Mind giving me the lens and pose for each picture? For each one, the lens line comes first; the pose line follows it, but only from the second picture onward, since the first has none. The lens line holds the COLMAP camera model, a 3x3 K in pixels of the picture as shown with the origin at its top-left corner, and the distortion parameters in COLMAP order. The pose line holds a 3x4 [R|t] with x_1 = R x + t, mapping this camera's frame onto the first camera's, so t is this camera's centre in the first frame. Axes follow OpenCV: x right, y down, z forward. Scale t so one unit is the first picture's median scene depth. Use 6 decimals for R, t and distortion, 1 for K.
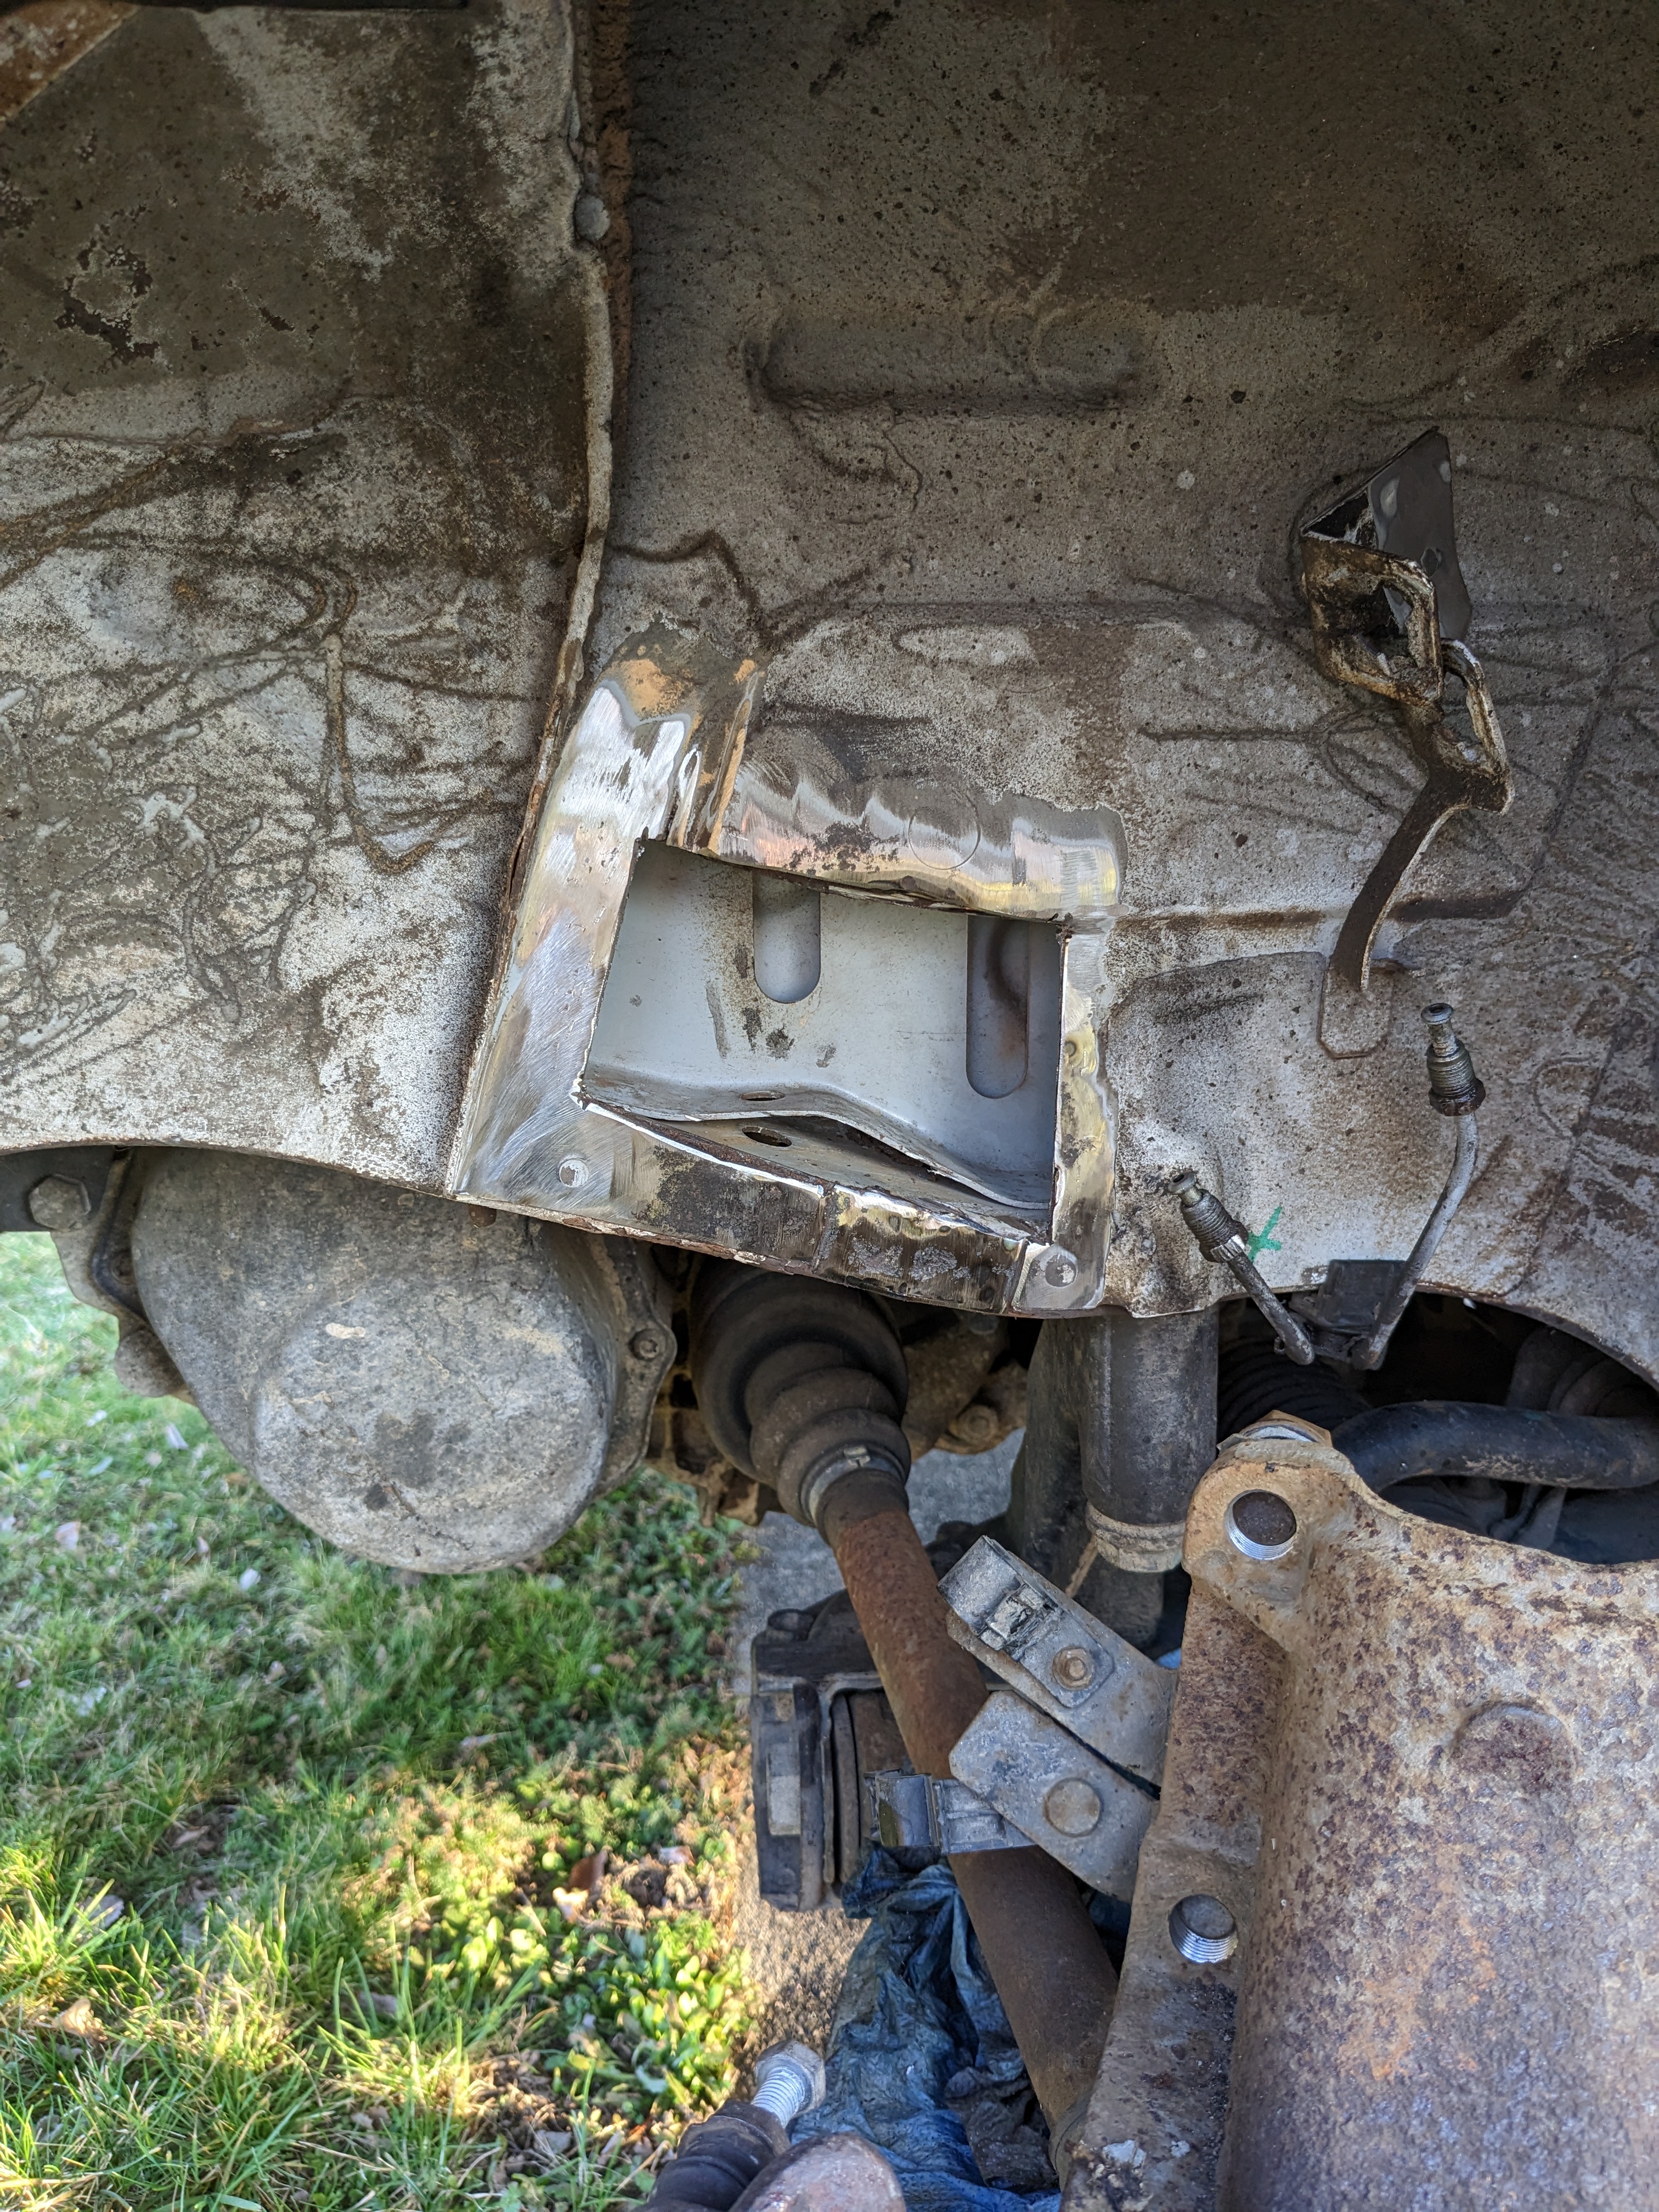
lens RADIAL K [[1748.2, 0, 833.1], [0, 1748.2, 1106.9], [0, 0, 1]] dist [0.040459, -0.067194]
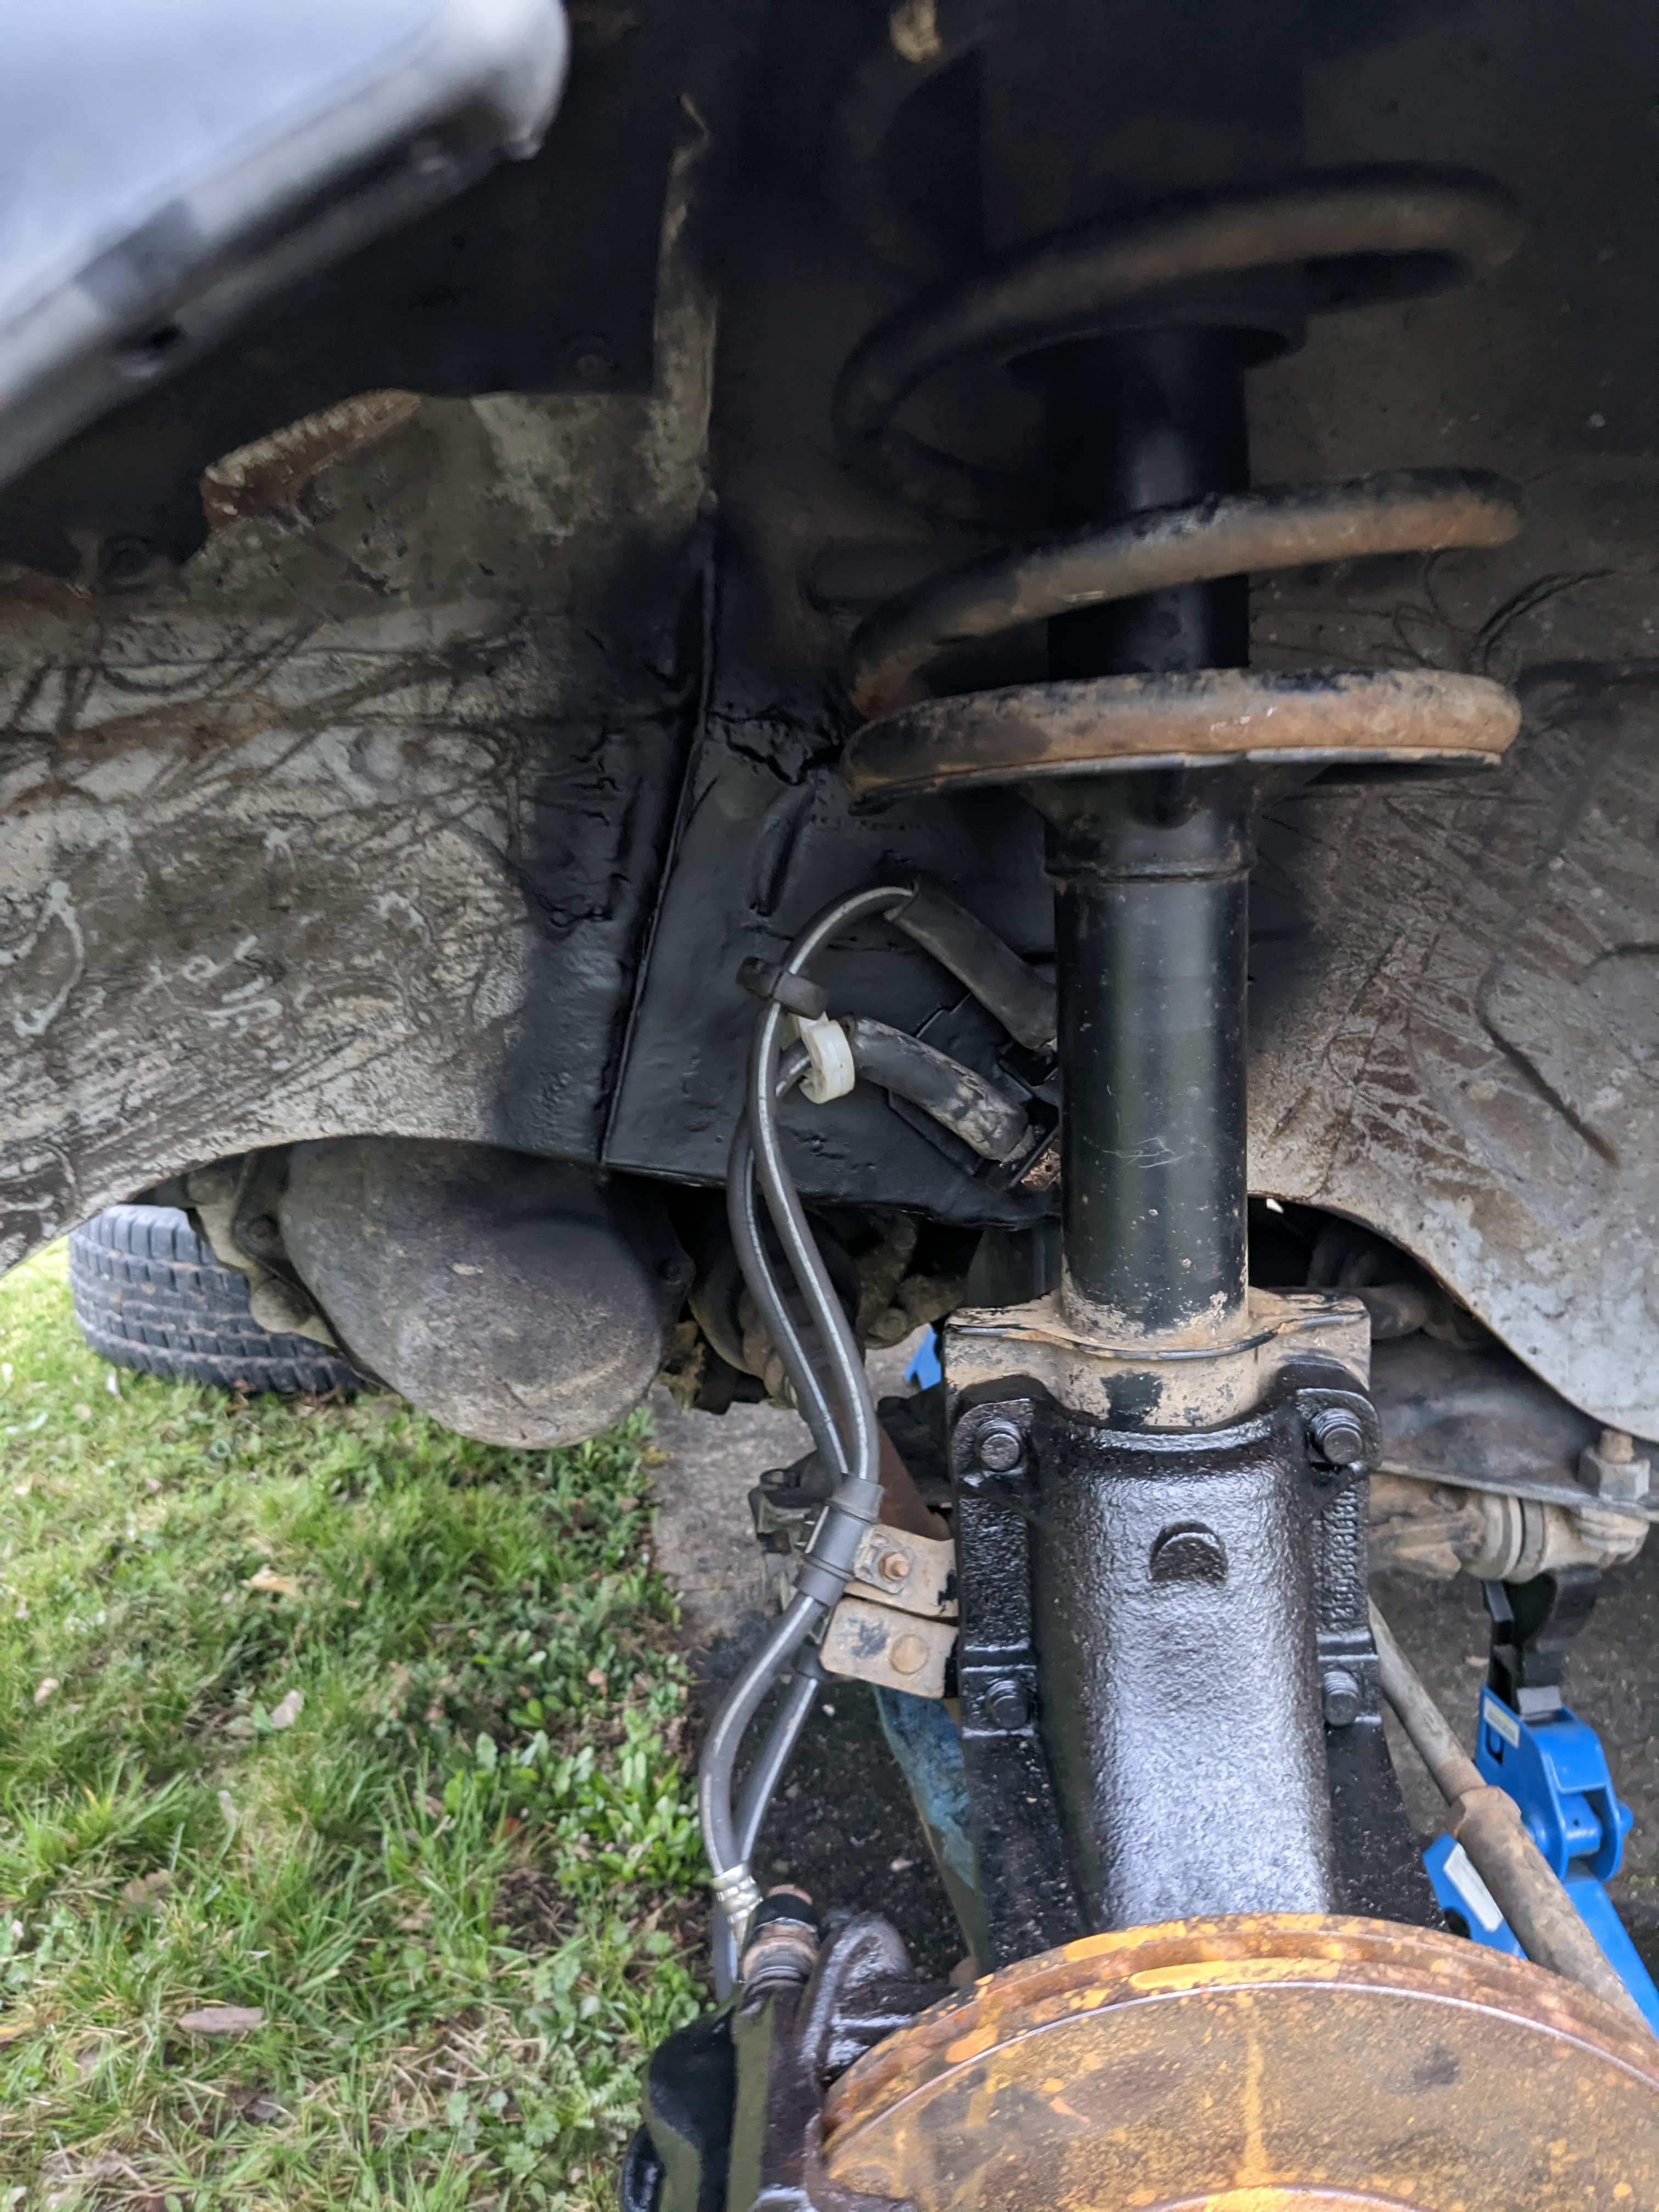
lens RADIAL K [[1748.2, 0, 830.1], [0, 1748.2, 1111.0], [0, 0, 1]] dist [0.040459, -0.067194]
pose [[0.992092, -0.044473, 0.117371, -0.201647], [0.039548, 0.998250, 0.043960, -0.049156], [-0.119120, -0.038971, 0.992115, -0.432951]]
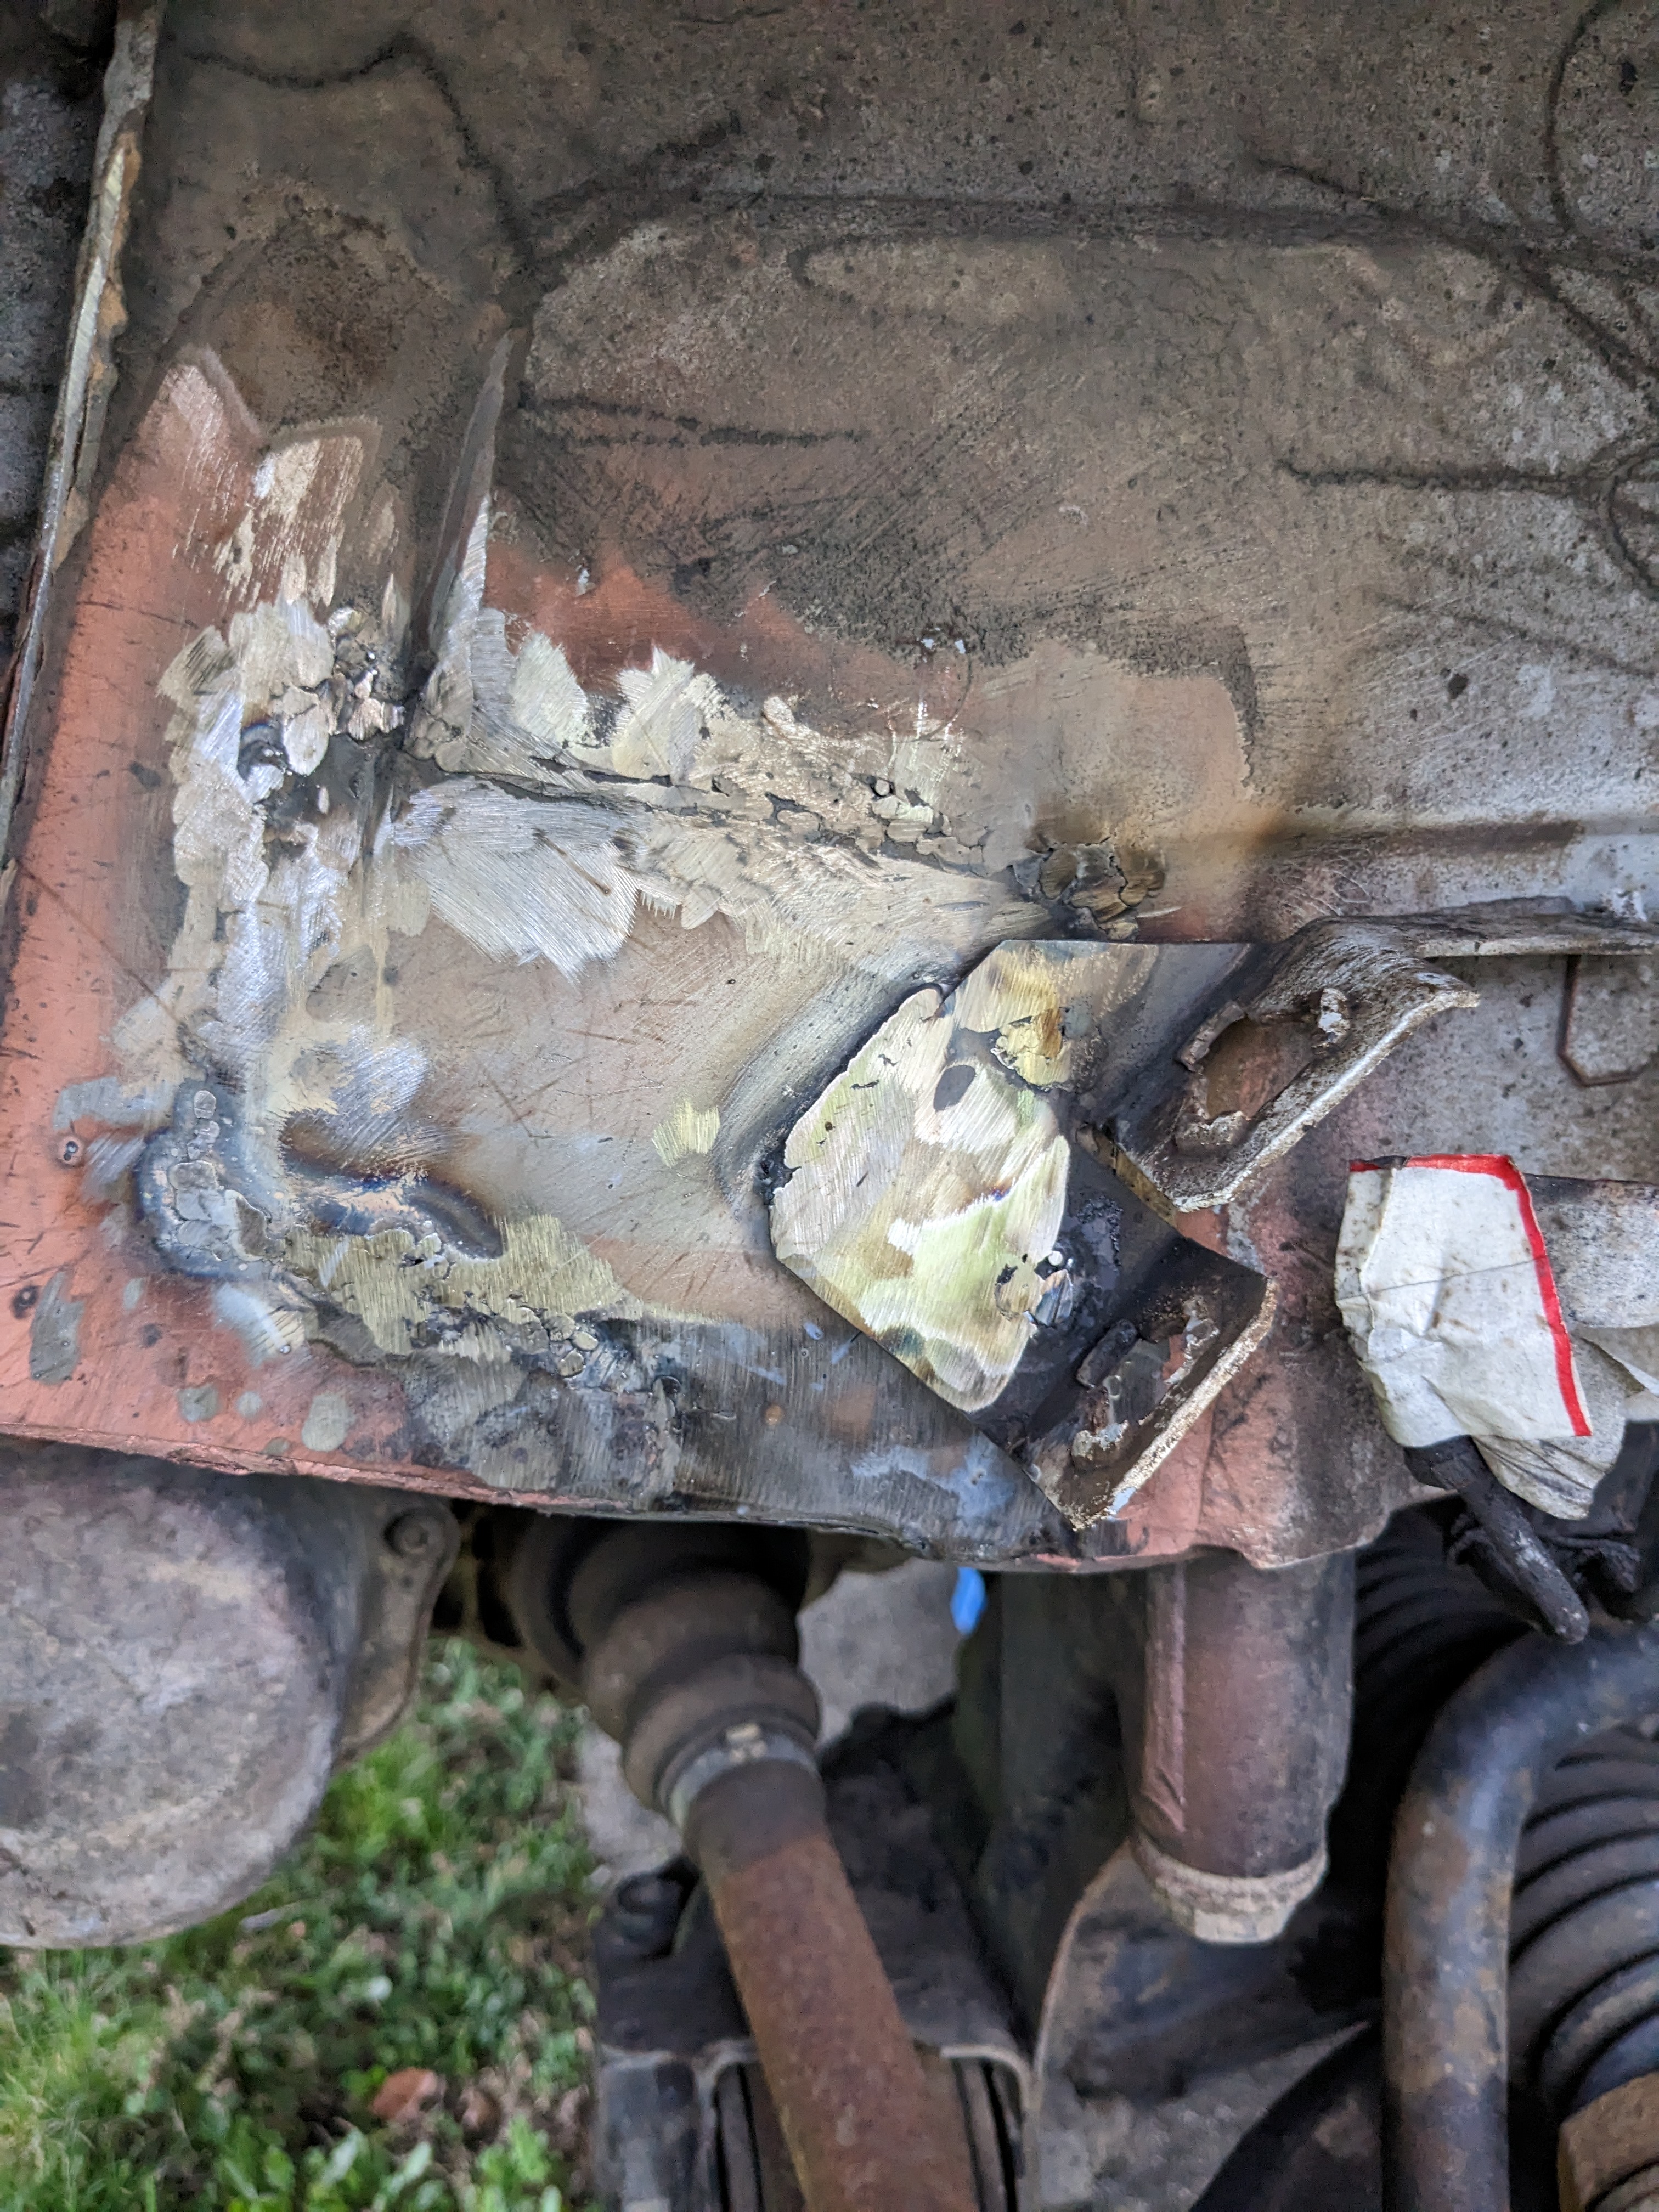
lens RADIAL K [[1748.2, 0, 842.7], [0, 1748.2, 1111.9], [0, 0, 1]] dist [0.040459, -0.067194]
pose [[0.995173, -0.031185, 0.093055, -0.004497], [0.030046, 0.999456, 0.013613, -0.036733], [-0.093428, -0.010752, 0.995568, 0.492148]]
